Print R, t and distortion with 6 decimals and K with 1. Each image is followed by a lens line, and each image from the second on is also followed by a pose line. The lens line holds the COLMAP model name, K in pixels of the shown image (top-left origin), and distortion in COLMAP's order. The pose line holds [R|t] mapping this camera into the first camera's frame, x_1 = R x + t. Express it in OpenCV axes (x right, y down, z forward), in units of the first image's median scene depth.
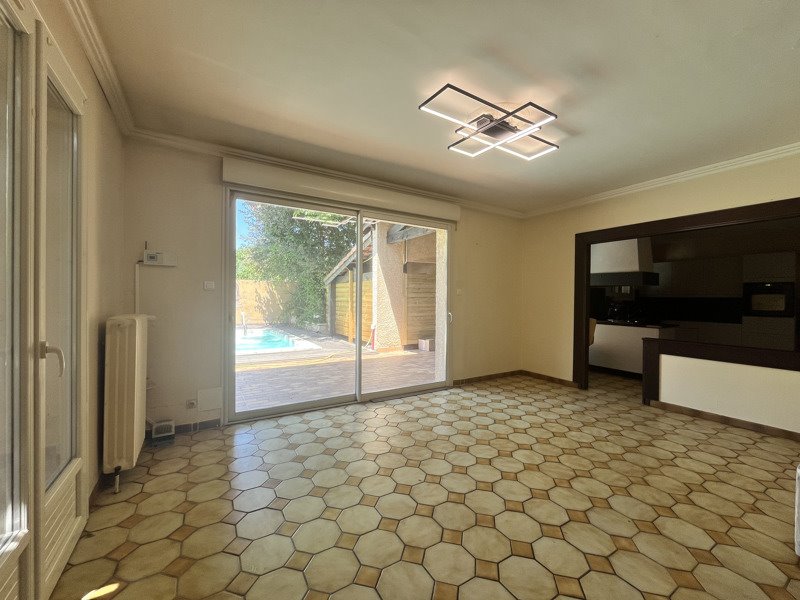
lens RADIAL K [[324.7, 0, 397.6], [0, 324.7, 300.3], [0, 0, 1]] dist [-0.002053, 0.000070]
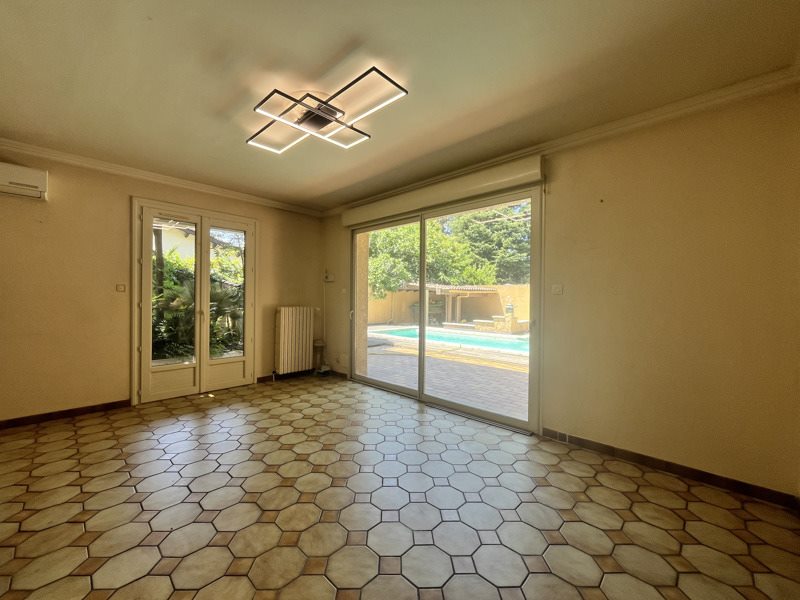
lens RADIAL K [[324.7, 0, 397.0], [0, 324.7, 299.1], [0, 0, 1]] dist [-0.002053, 0.000070]
pose [[0.255317, -0.006673, -0.966834, 1.038202], [-0.013336, 0.999857, -0.010422, 0.007087], [0.966765, 0.015555, 0.255191, 0.799886]]
